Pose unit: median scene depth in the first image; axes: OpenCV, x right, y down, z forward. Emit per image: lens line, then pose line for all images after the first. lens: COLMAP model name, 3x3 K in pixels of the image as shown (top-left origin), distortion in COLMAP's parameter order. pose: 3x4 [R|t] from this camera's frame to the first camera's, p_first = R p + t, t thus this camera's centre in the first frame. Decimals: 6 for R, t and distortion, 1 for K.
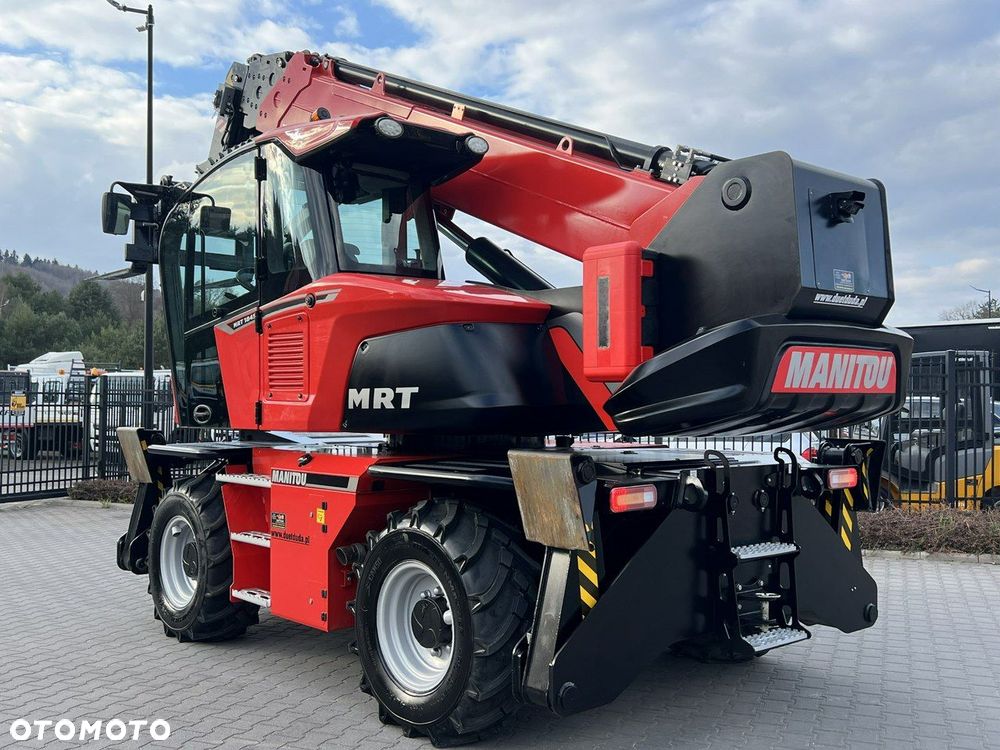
lens RADIAL K [[944.4, 0, 498.0], [0, 944.4, 386.9], [0, 0, 1]] dist [0.126150, -0.275561]
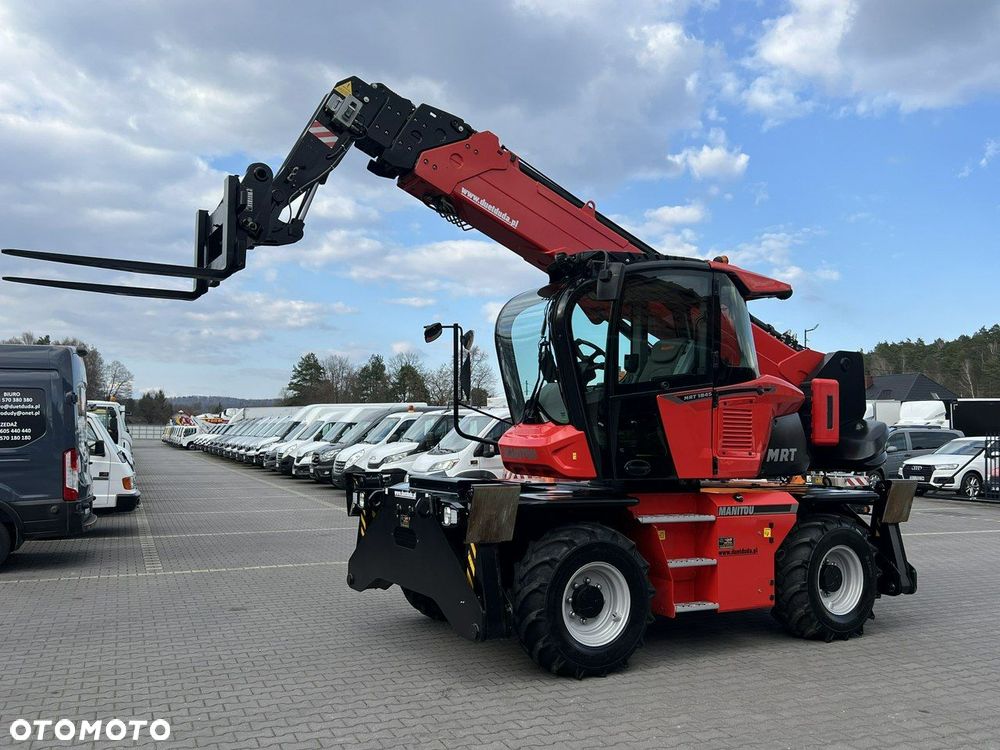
lens RADIAL K [[868.4, 0, 497.3], [0, 868.4, 386.5], [0, 0, 1]] dist [0.156180, -0.334538]
pose [[0.216885, 0.058275, 0.974456, -1.634315], [-0.024485, 0.998227, -0.054247, -0.010883], [-0.975890, -0.012094, 0.217927, 1.089052]]
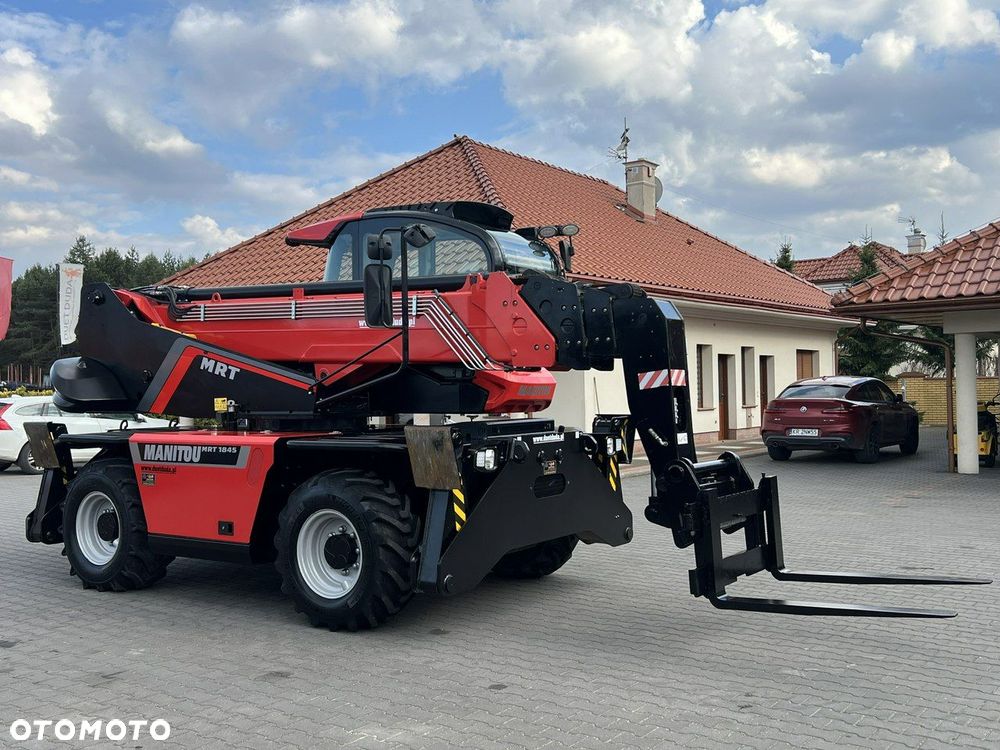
lens RADIAL K [[1004.8, 0, 494.5], [0, 1004.8, 379.3], [0, 0, 1]] dist [0.149284, -0.352443]
pose [[-0.972290, 0.011526, -0.233492, 0.049570], [0.016997, 0.999626, -0.021433, 0.032264], [0.233158, -0.024808, -0.972122, 2.856176]]
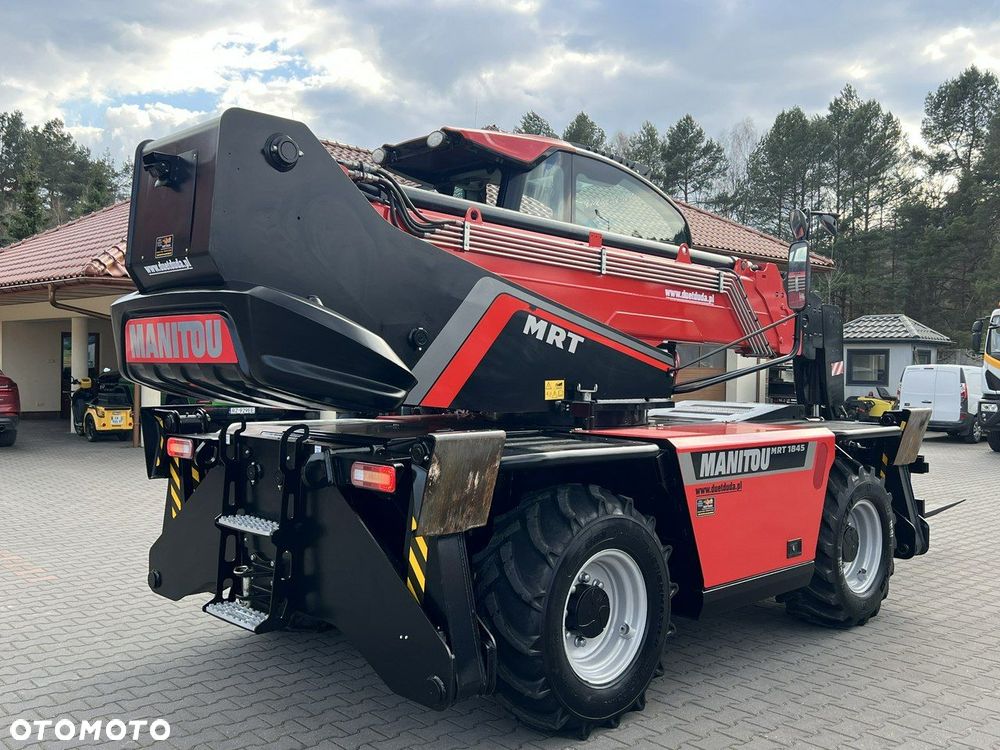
lens RADIAL K [[933.5, 0, 496.1], [0, 933.5, 370.6], [0, 0, 1]] dist [0.150364, -0.304121]
pose [[0.045277, 0.008095, -0.998942, 1.092959], [-0.002912, 0.999964, 0.007971, 0.001491], [0.998970, 0.002548, 0.045299, 1.033086]]
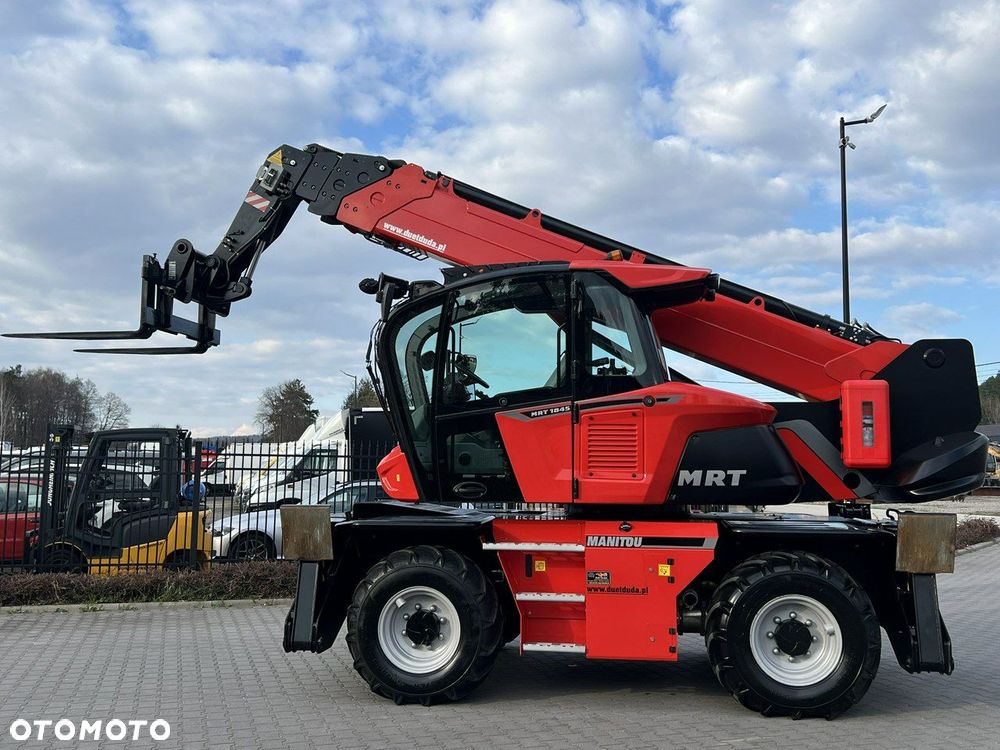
lens RADIAL K [[1004.8, 0, 494.5], [0, 1004.8, 379.3], [0, 0, 1]] dist [0.149284, -0.352443]
pose [[0.772882, 0.063745, 0.631340, -1.212799], [-0.011432, 0.996179, -0.086587, 0.000471], [-0.634447, 0.059704, 0.770657, 0.072511]]
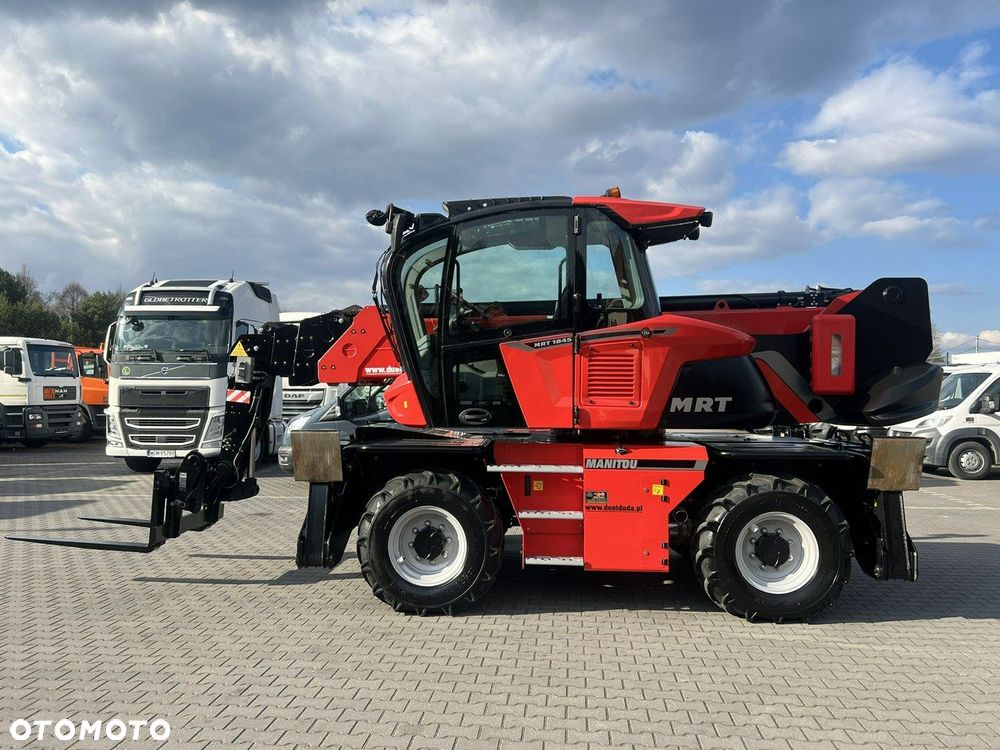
lens RADIAL K [[803.0, 0, 497.4], [0, 803.0, 382.0], [0, 0, 1]] dist [0.090888, -0.108805]
pose [[0.714288, 0.012863, 0.699734, -1.146685], [-0.014024, 0.999893, -0.004065, -0.012492], [-0.699711, -0.006910, 0.714392, 0.316380]]
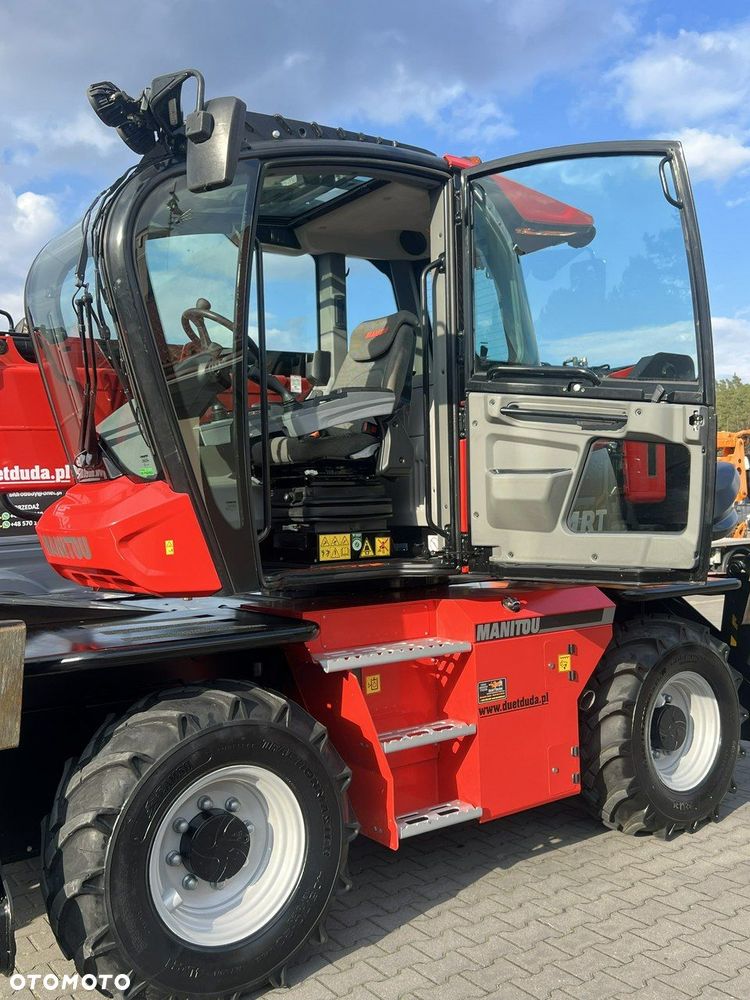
lens RADIAL K [[944.4, 0, 375.0], [0, 944.4, 500.0], [0, 0, 1]] dist [0.126150, -0.275561]
pose [[0.094153, 0.005343, 0.995543, -1.021065], [0.019006, 0.999794, -0.007163, -0.006099], [-0.995376, 0.019596, 0.094032, 1.056984]]
